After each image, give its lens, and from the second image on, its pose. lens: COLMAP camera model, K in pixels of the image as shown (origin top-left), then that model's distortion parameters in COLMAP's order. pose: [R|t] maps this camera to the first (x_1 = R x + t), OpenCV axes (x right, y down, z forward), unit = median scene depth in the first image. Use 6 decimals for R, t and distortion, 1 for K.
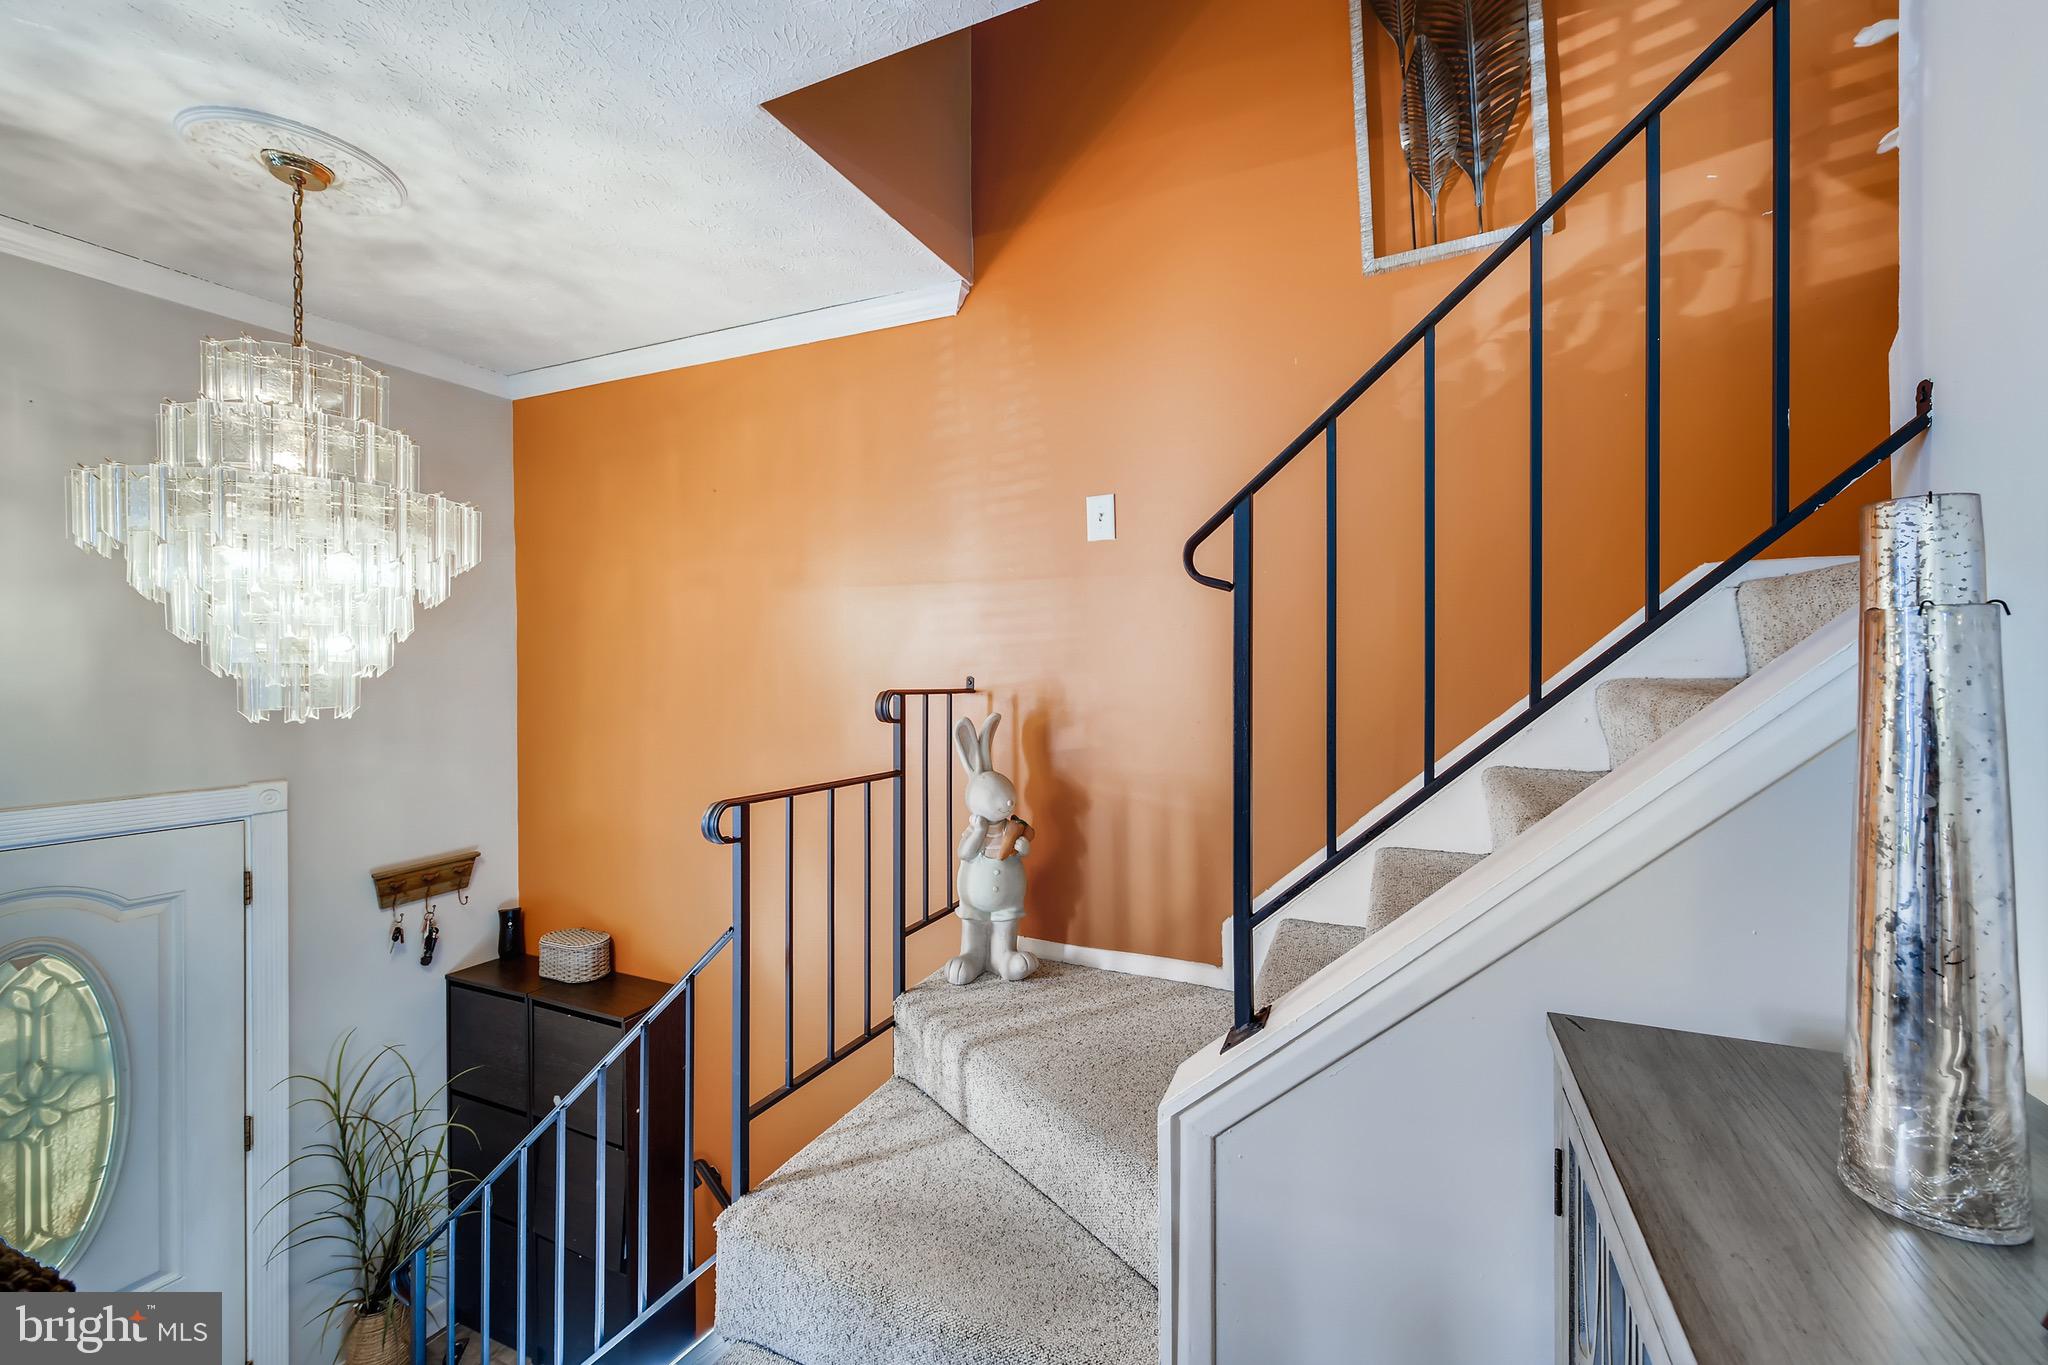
lens RADIAL K [[830.8, 0, 1017.7], [0, 830.8, 671.6], [0, 0, 1]] dist [0.008558, -0.004001]
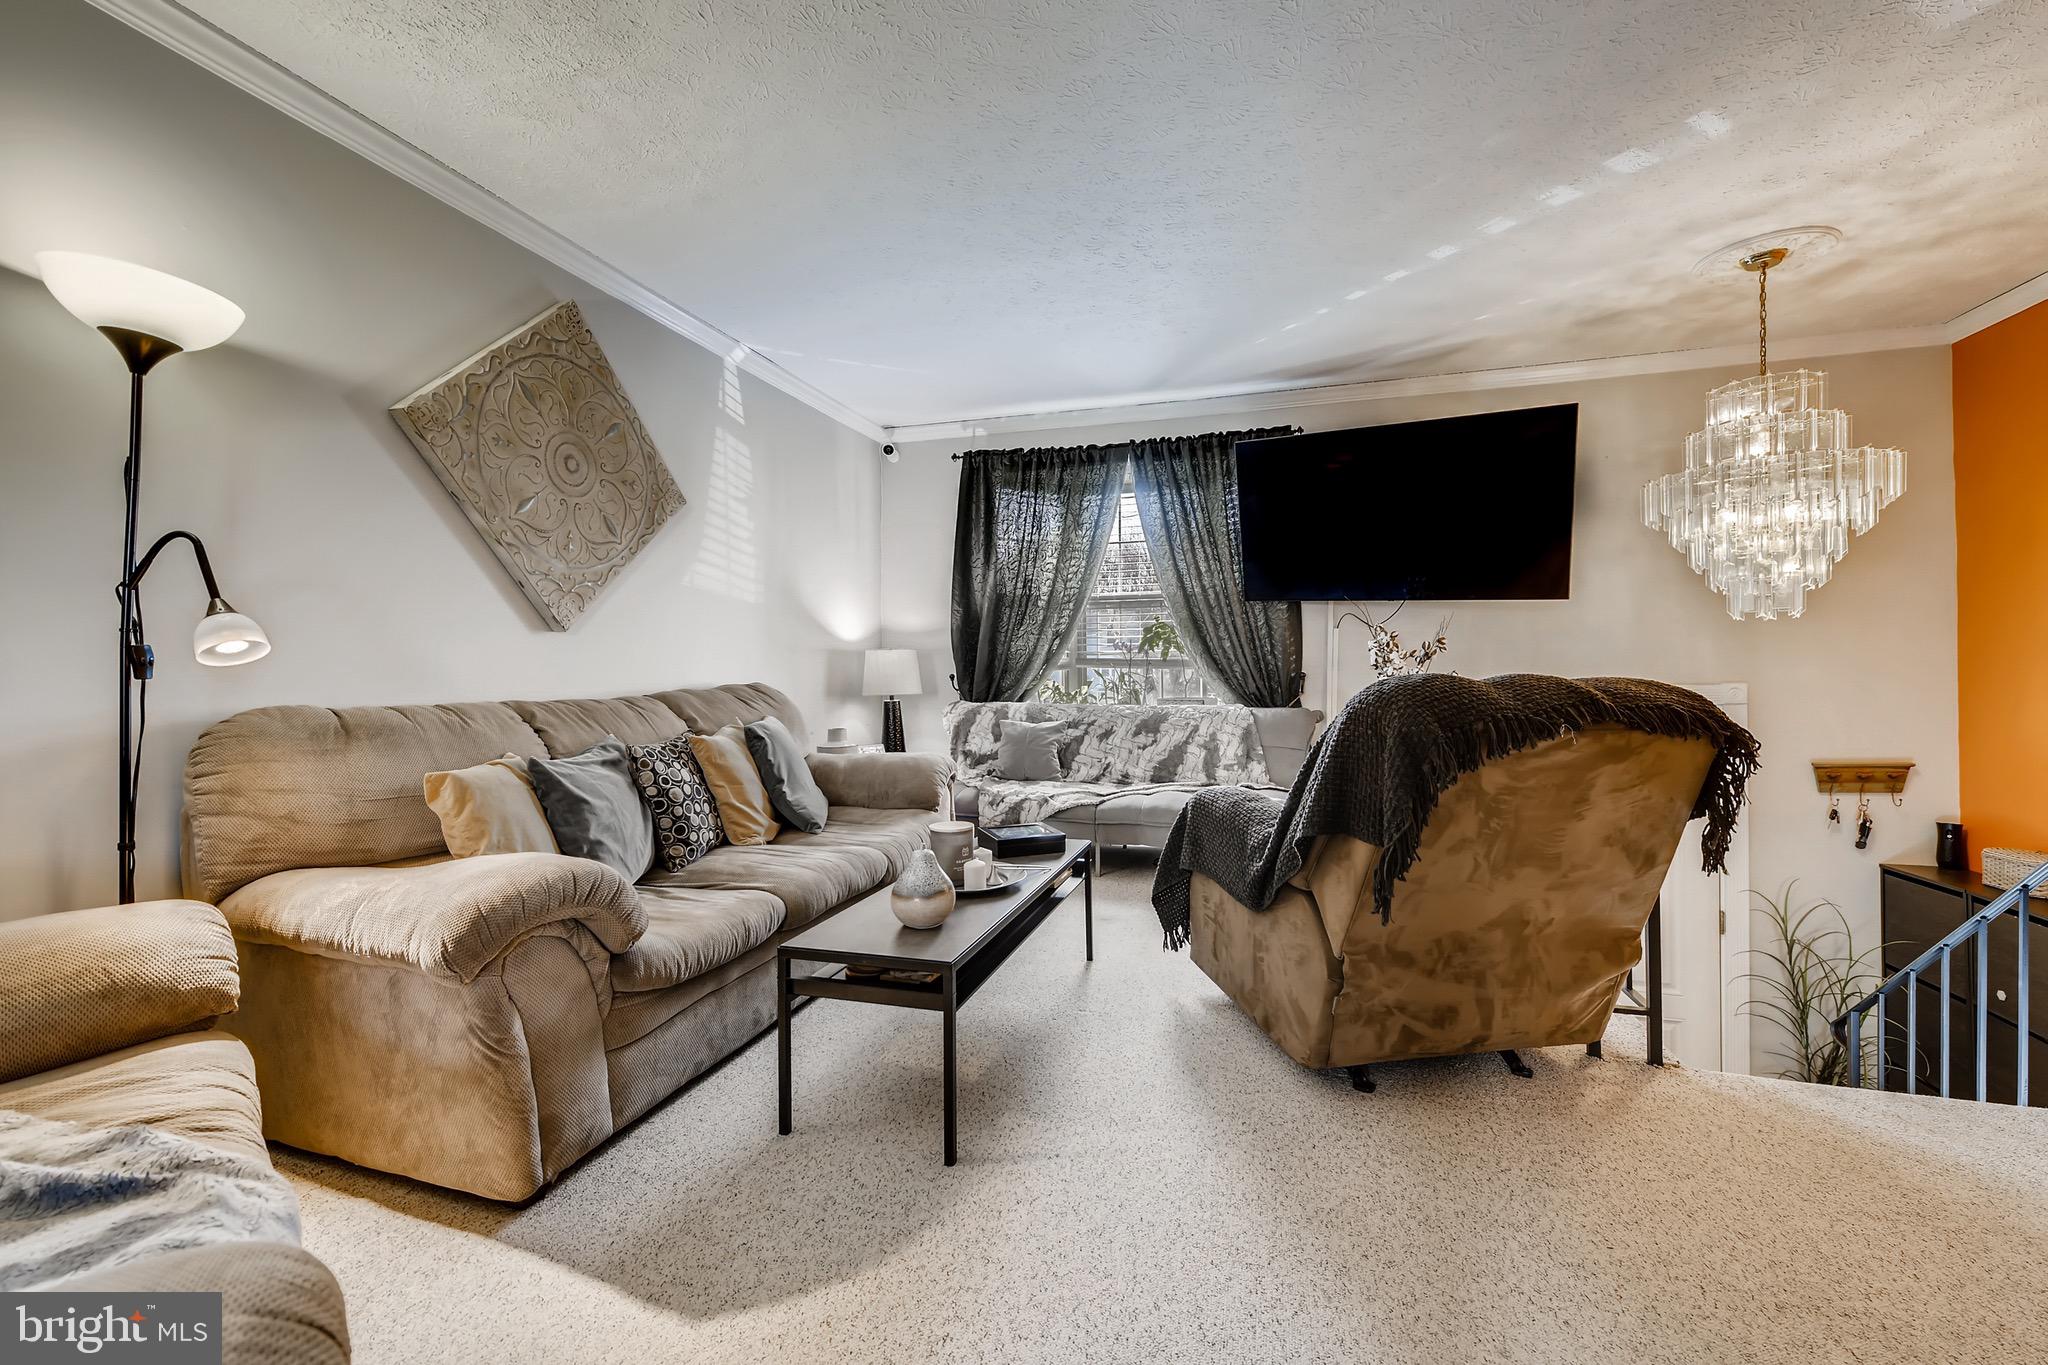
lens RADIAL K [[830.8, 0, 1050.0], [0, 830.8, 677.1], [0, 0, 1]] dist [0.008558, -0.004001]
pose [[0.178936, 0.004013, -0.983852, 0.411657], [0.007271, 0.999959, 0.005401, 0.147494], [0.983834, -0.008119, 0.178900, -0.565311]]
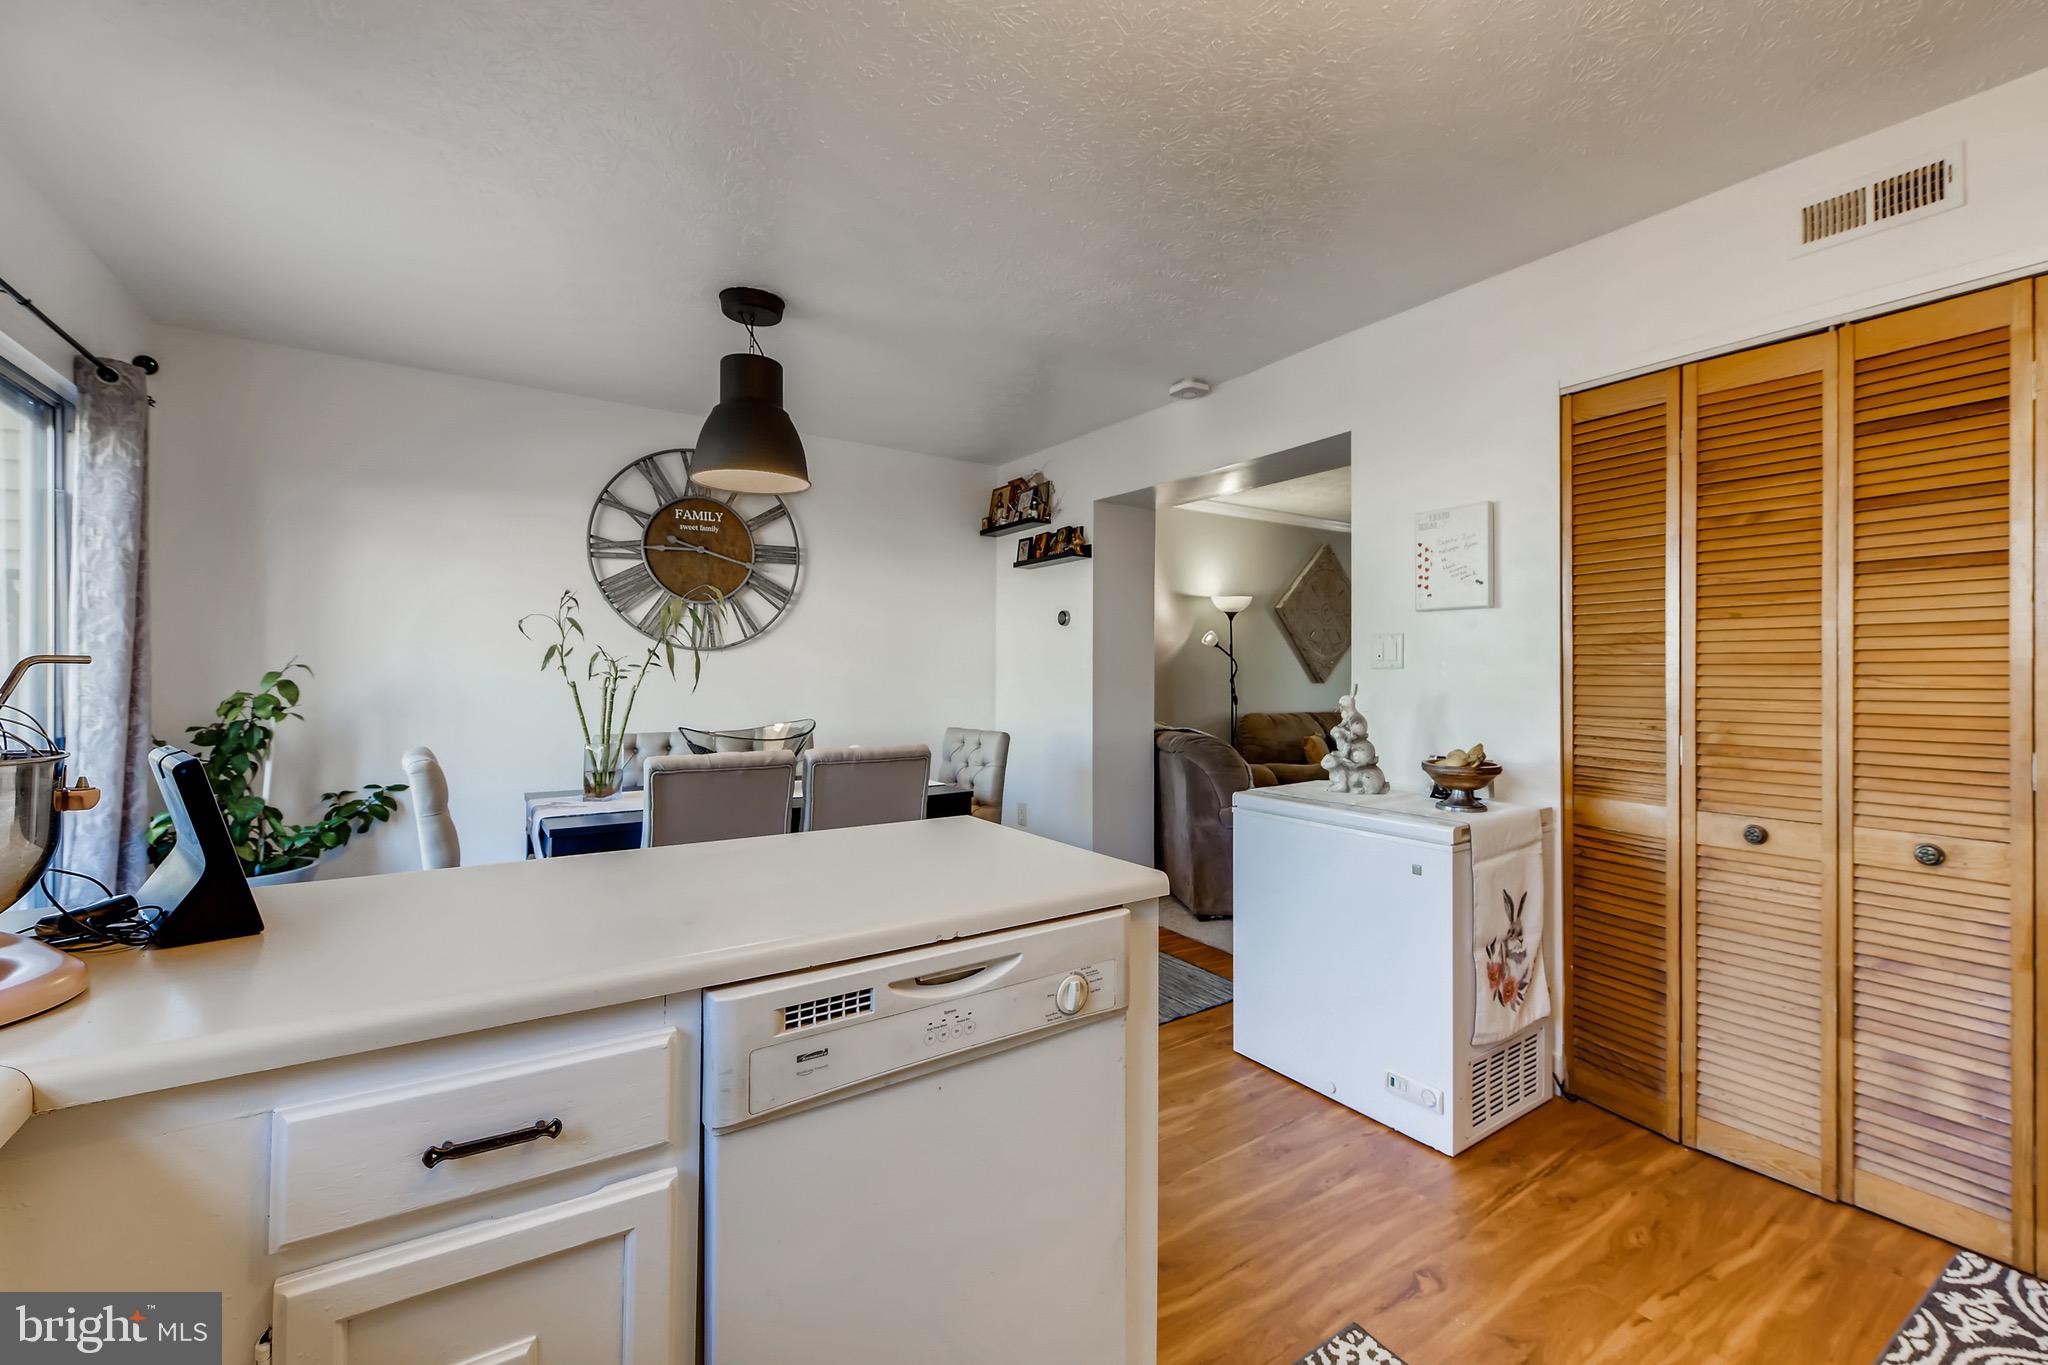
lens RADIAL K [[830.8, 0, 1016.8], [0, 830.8, 669.3], [0, 0, 1]] dist [0.008558, -0.004001]
pose [[-0.533417, -0.000688, -0.845852, 2.444269], [-0.006172, 0.999976, 0.003078, 0.010308], [0.845830, 0.006863, -0.533409, -0.367238]]
